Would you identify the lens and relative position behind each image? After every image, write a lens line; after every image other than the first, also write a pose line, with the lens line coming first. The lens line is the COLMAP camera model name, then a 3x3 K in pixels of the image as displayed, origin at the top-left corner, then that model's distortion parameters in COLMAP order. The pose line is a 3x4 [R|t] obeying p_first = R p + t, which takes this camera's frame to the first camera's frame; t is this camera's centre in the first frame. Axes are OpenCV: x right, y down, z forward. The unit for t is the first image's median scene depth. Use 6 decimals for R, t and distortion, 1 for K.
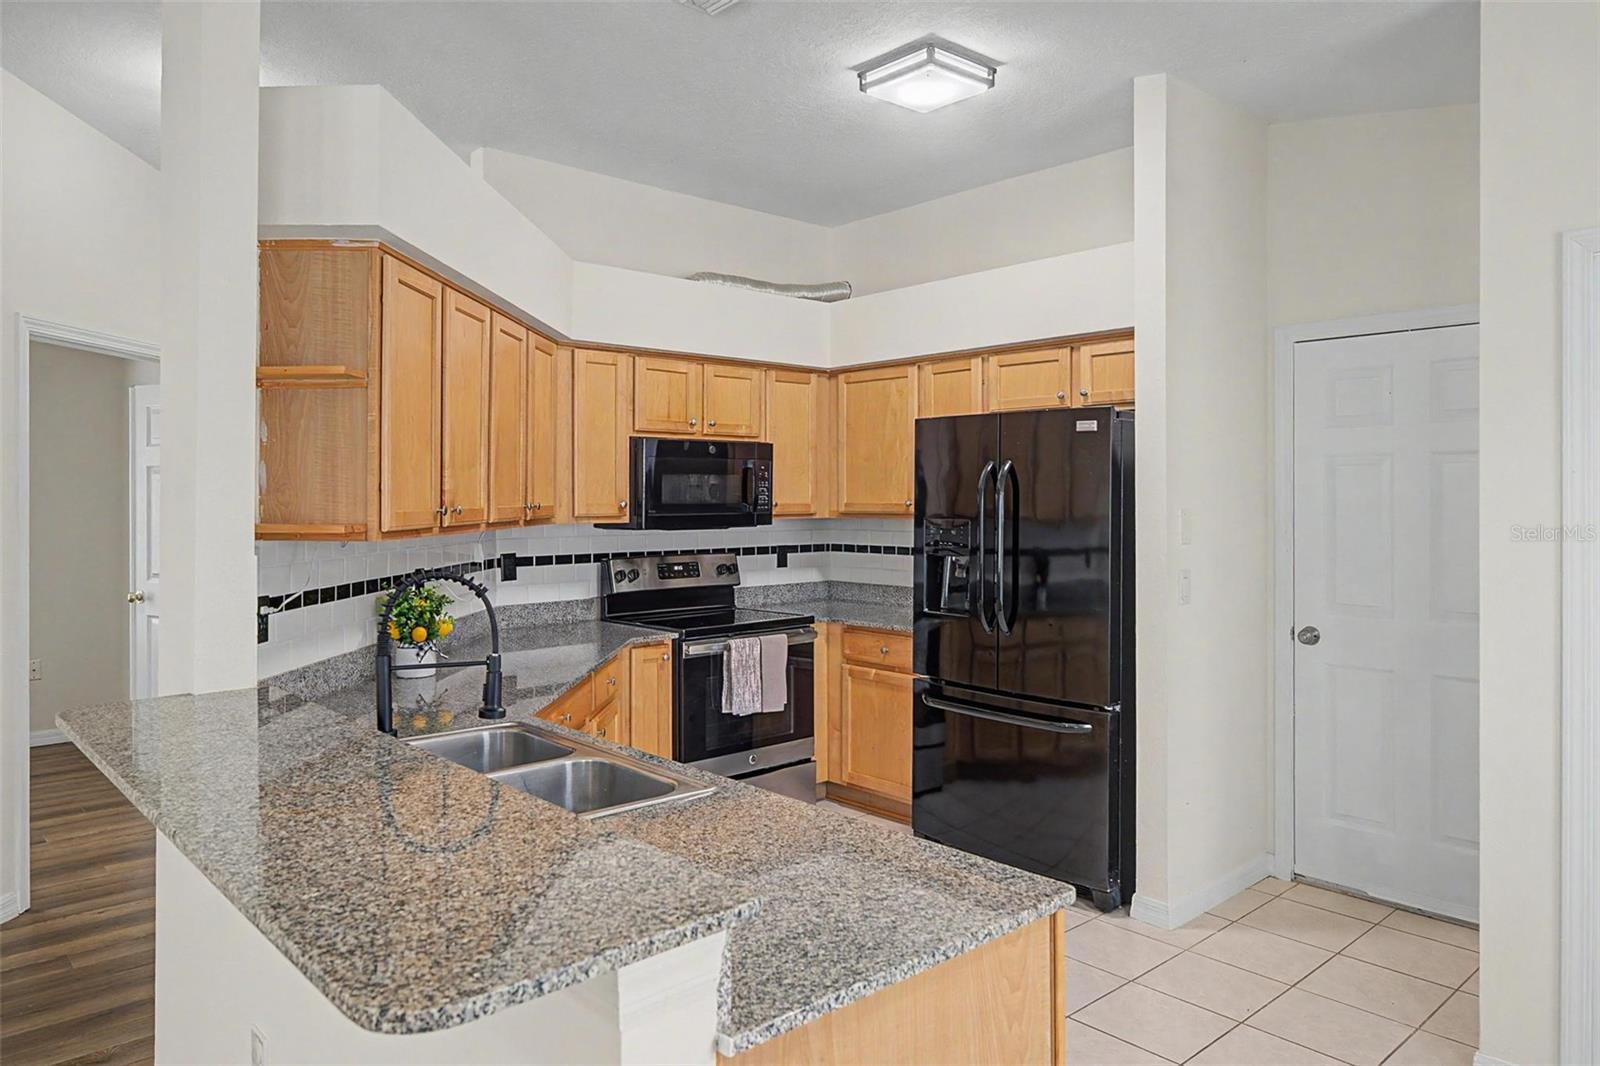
lens RADIAL K [[1068.8, 0, 797.7], [0, 1068.8, 493.0], [0, 0, 1]] dist [0.007211, 0.002576]
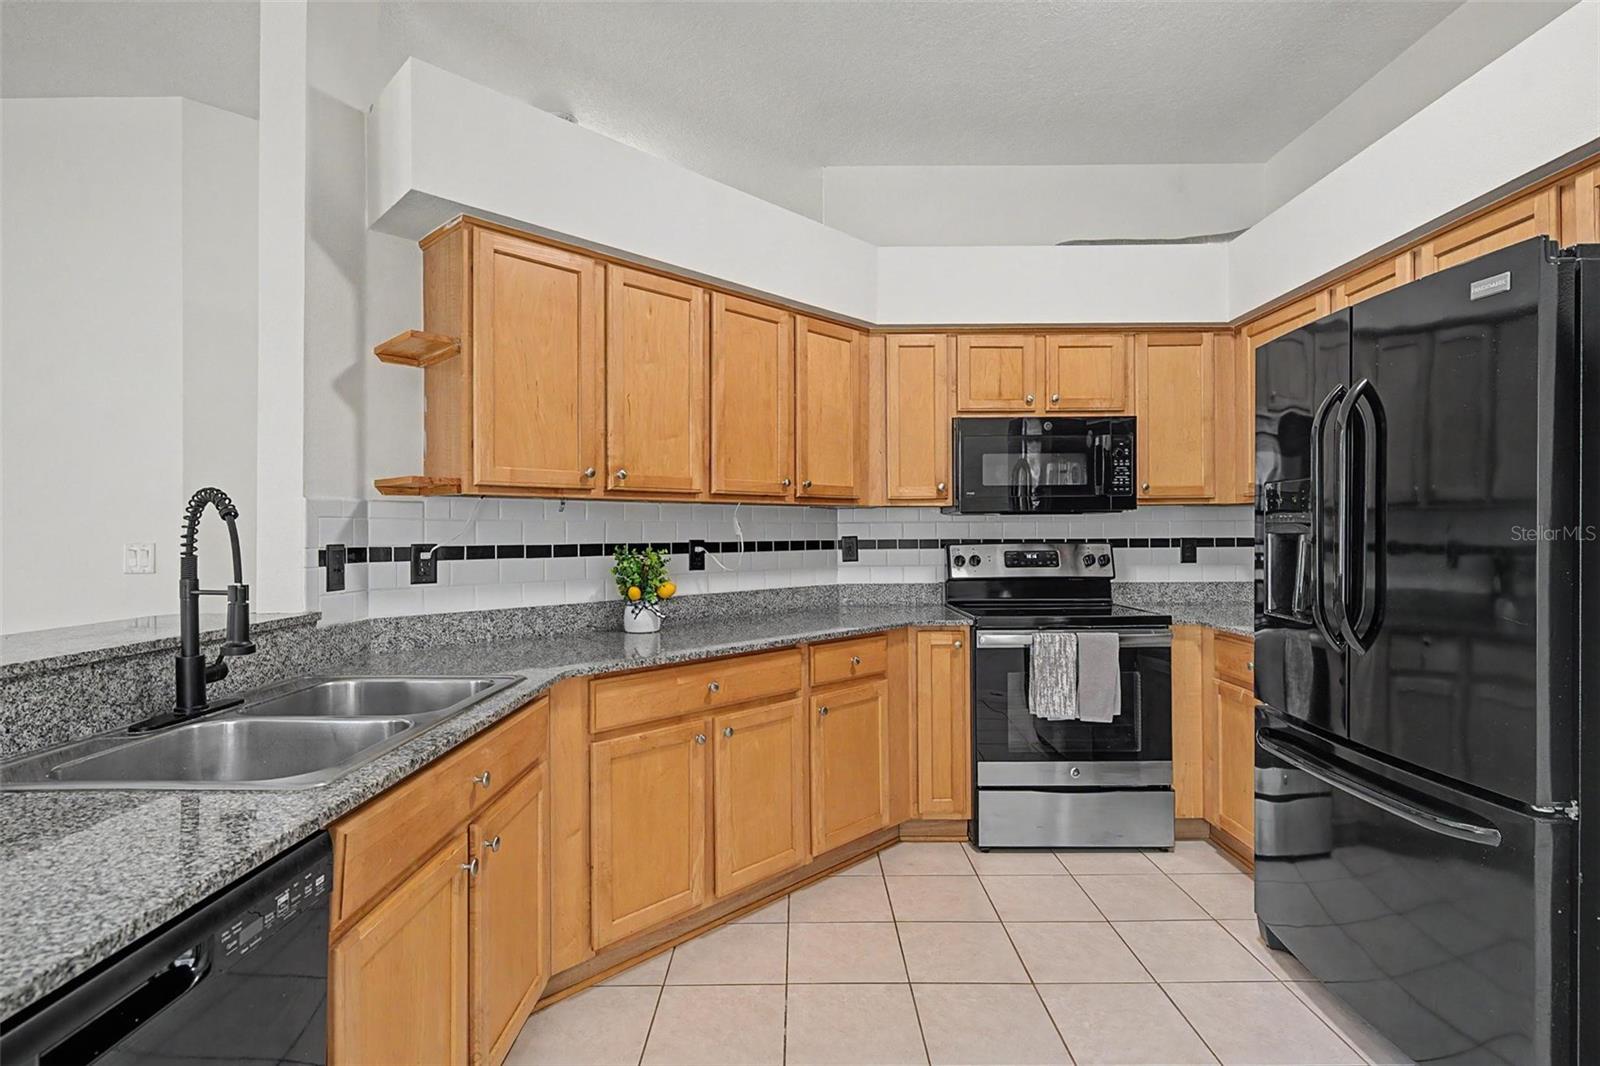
lens RADIAL K [[790.7, 0, 807.4], [0, 790.7, 526.6], [0, 0, 1]] dist [0.008835, -0.001140]
pose [[0.742389, -0.007415, -0.669928, 0.241755], [0.006113, 0.999972, -0.004293, 0.051886], [0.669941, -0.000909, 0.742413, 0.392425]]
